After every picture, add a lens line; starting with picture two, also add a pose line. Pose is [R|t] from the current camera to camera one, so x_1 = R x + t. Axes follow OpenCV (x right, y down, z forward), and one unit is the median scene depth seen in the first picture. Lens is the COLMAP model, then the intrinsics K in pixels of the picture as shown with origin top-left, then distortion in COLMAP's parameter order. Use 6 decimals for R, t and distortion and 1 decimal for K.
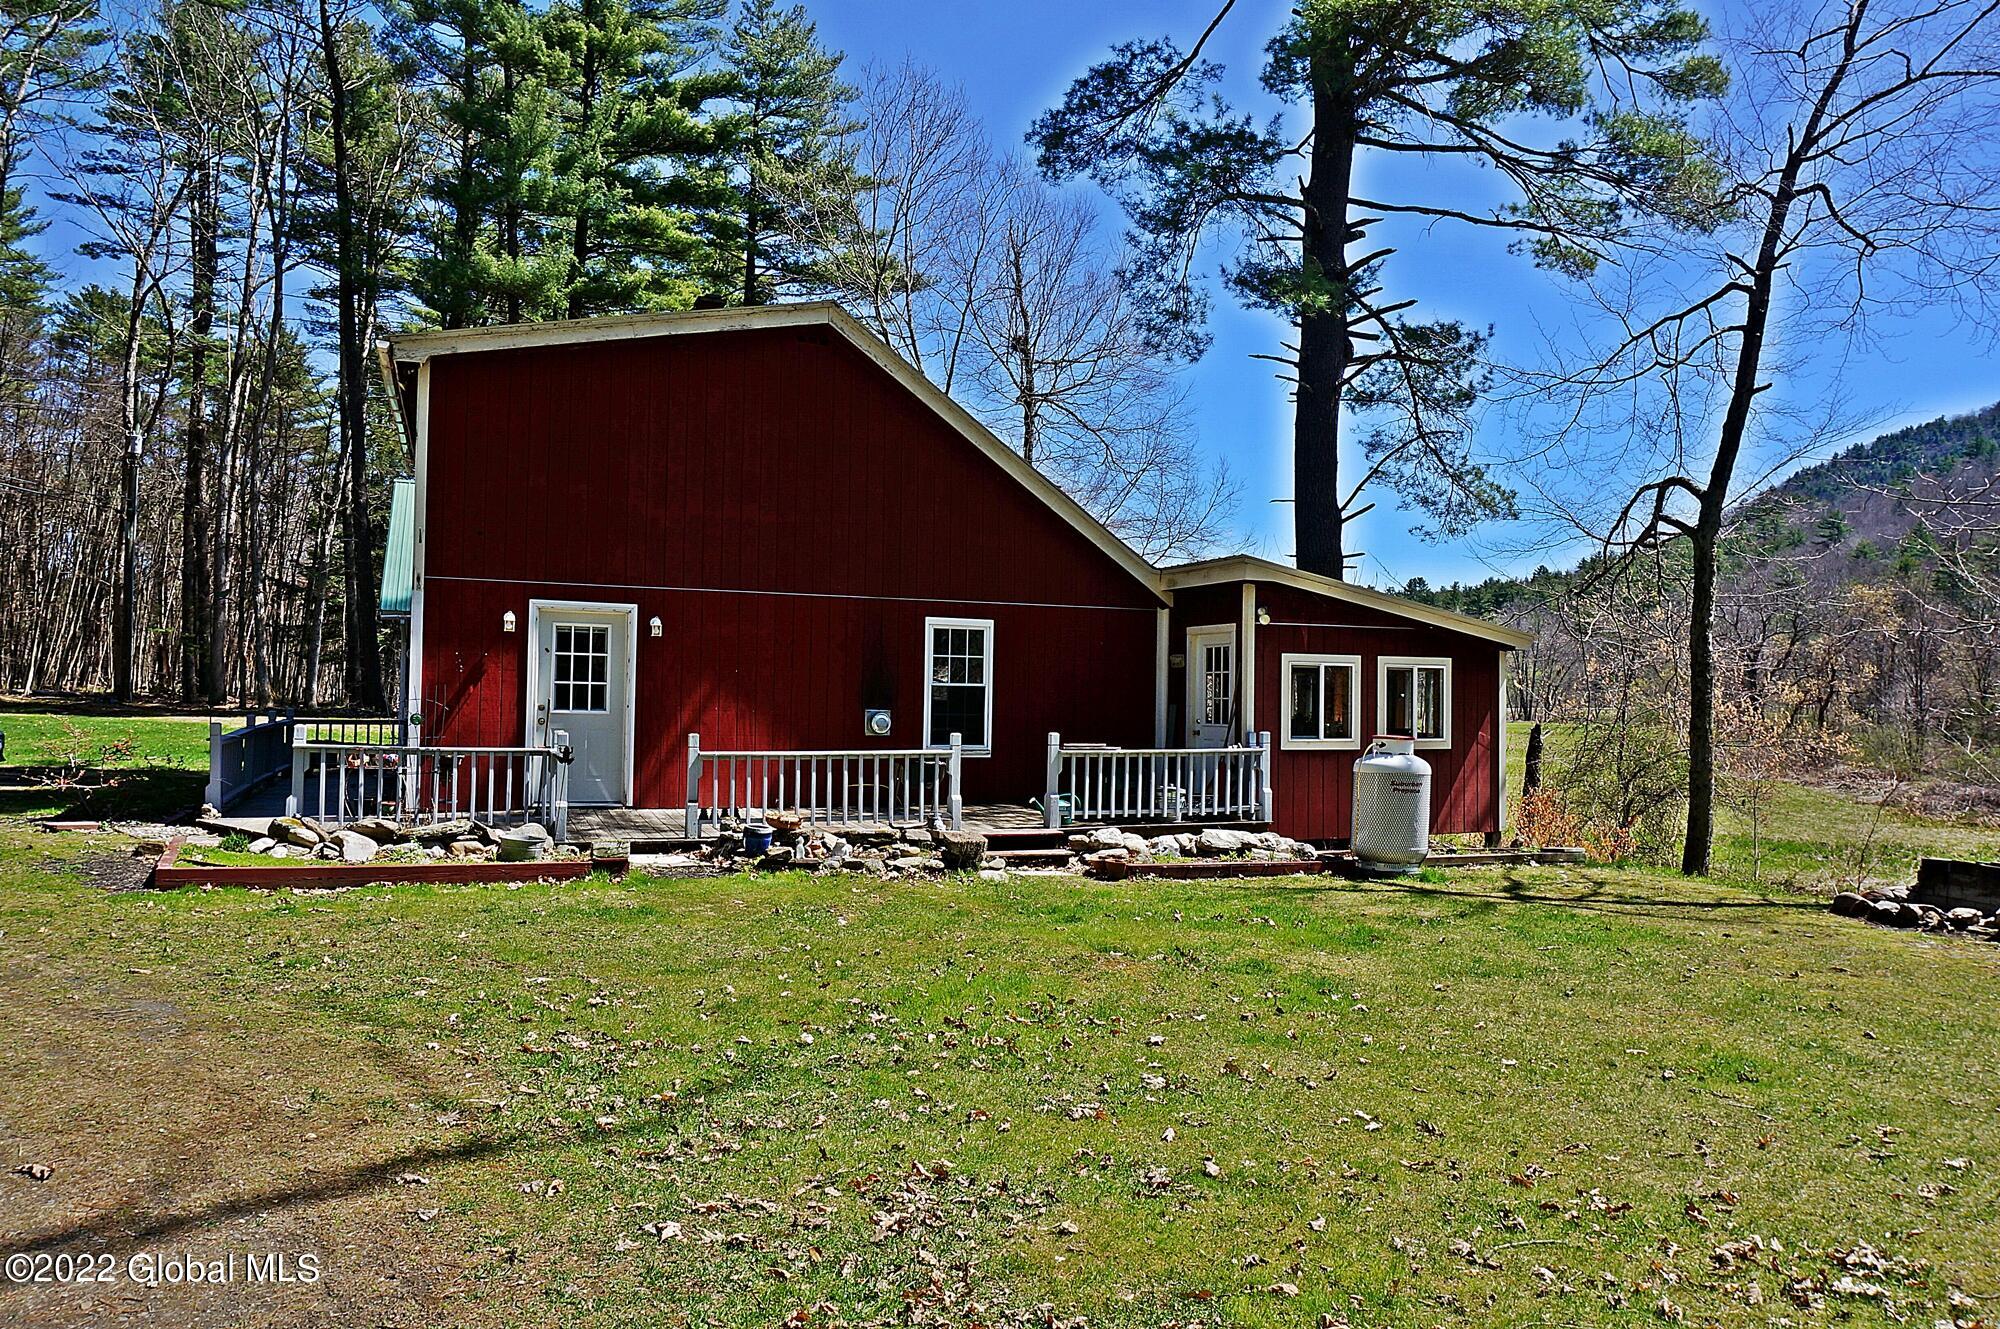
lens RADIAL K [[1363.0, 0, 1000.2], [0, 1363.0, 687.6], [0, 0, 1]] dist [-0.020094, 0.001869]
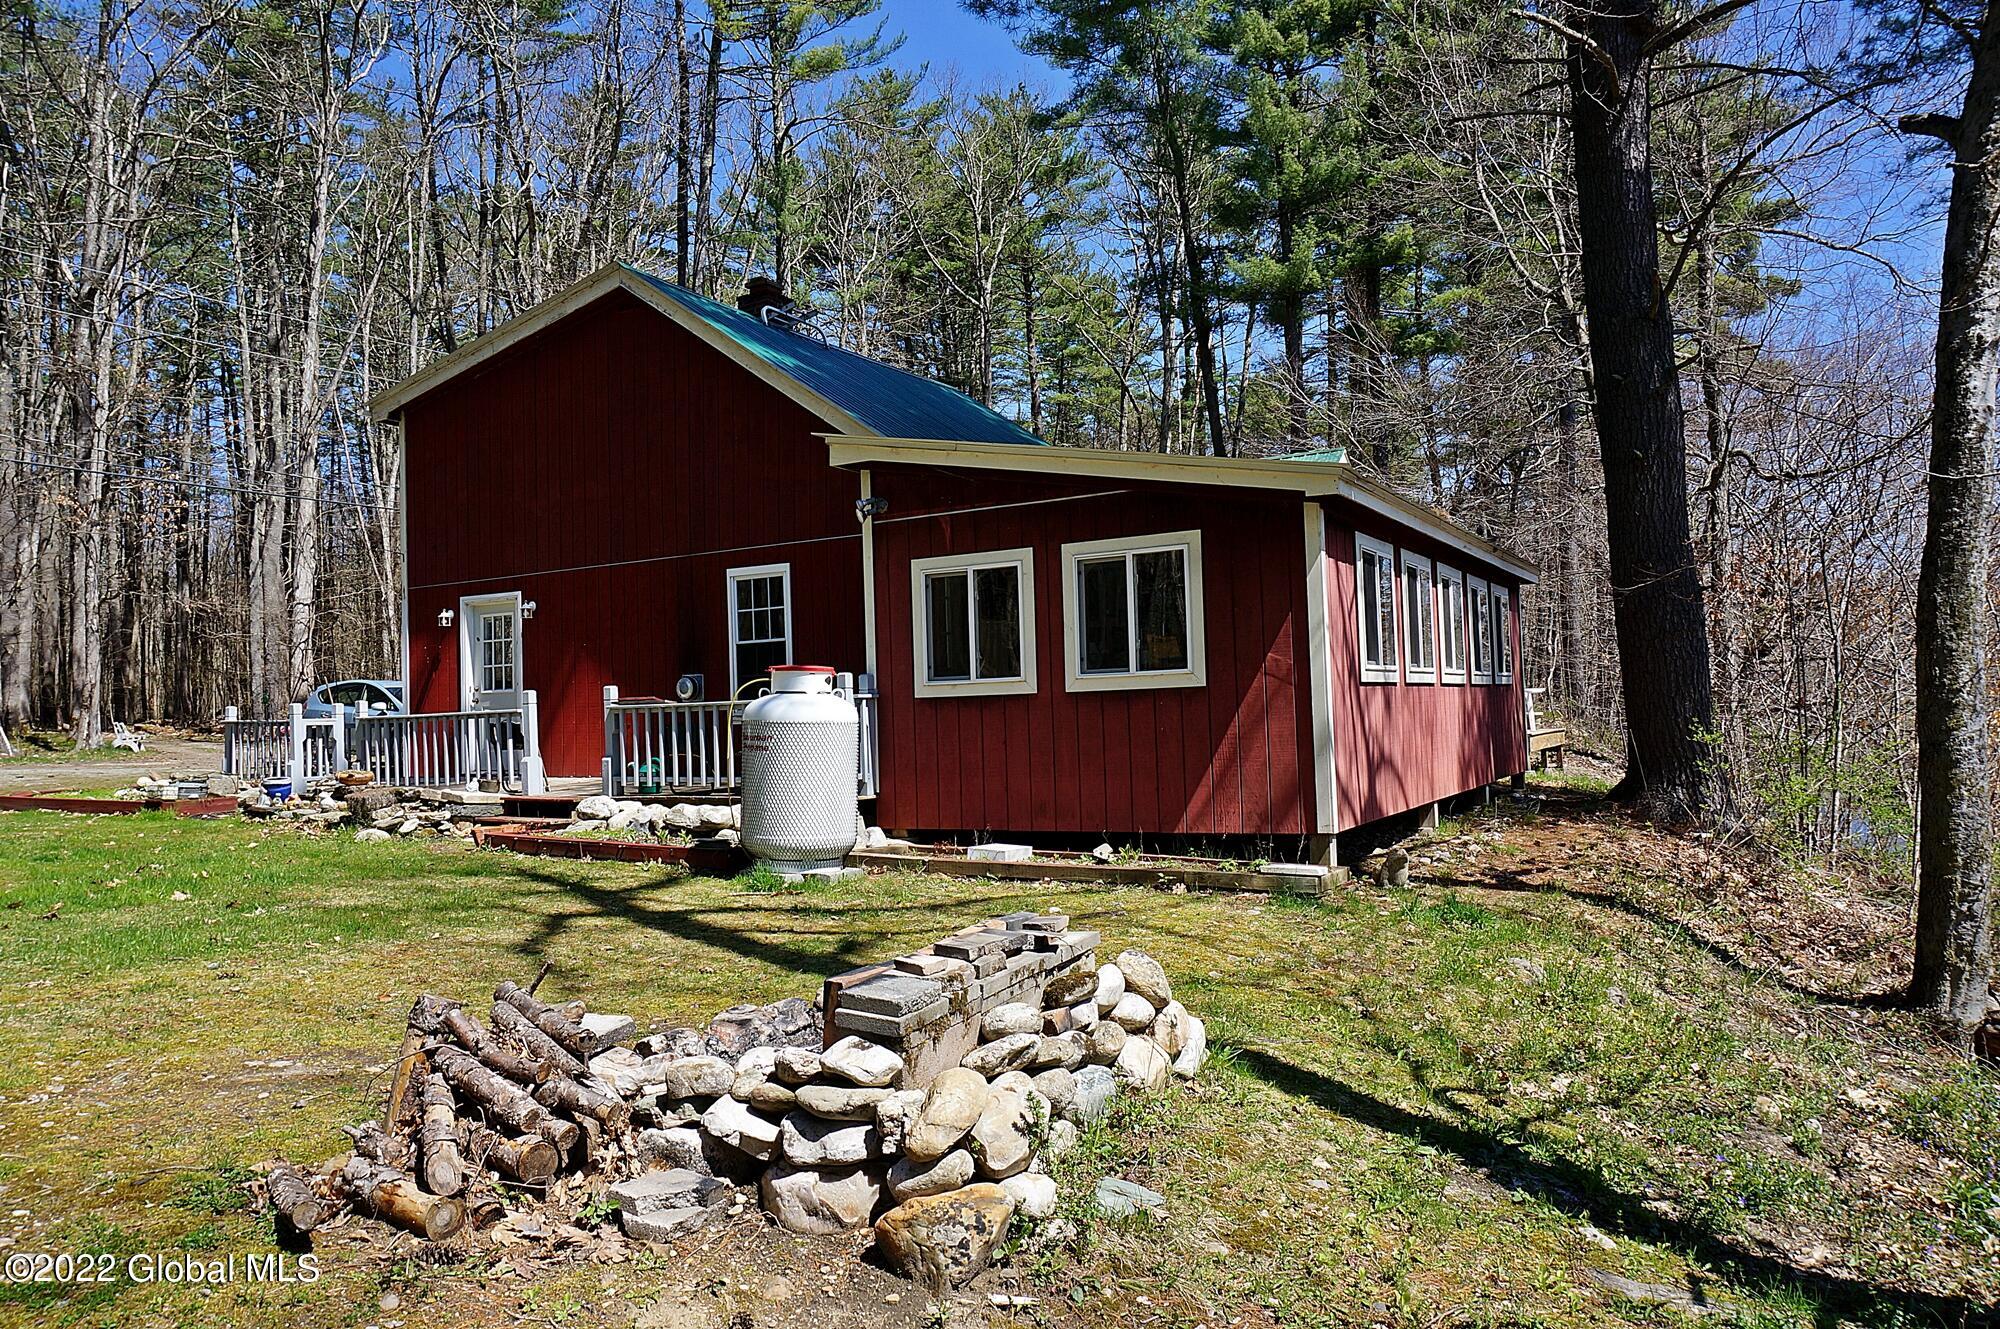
lens RADIAL K [[1364.7, 0, 1000.0], [0, 1364.7, 664.5], [0, 0, 1]] dist [-0.035069, -0.000695]
pose [[0.602973, -0.064239, -0.795171, 0.758969], [0.047337, 0.997877, -0.044720, 0.059302], [0.796356, -0.010676, 0.604734, 0.591276]]
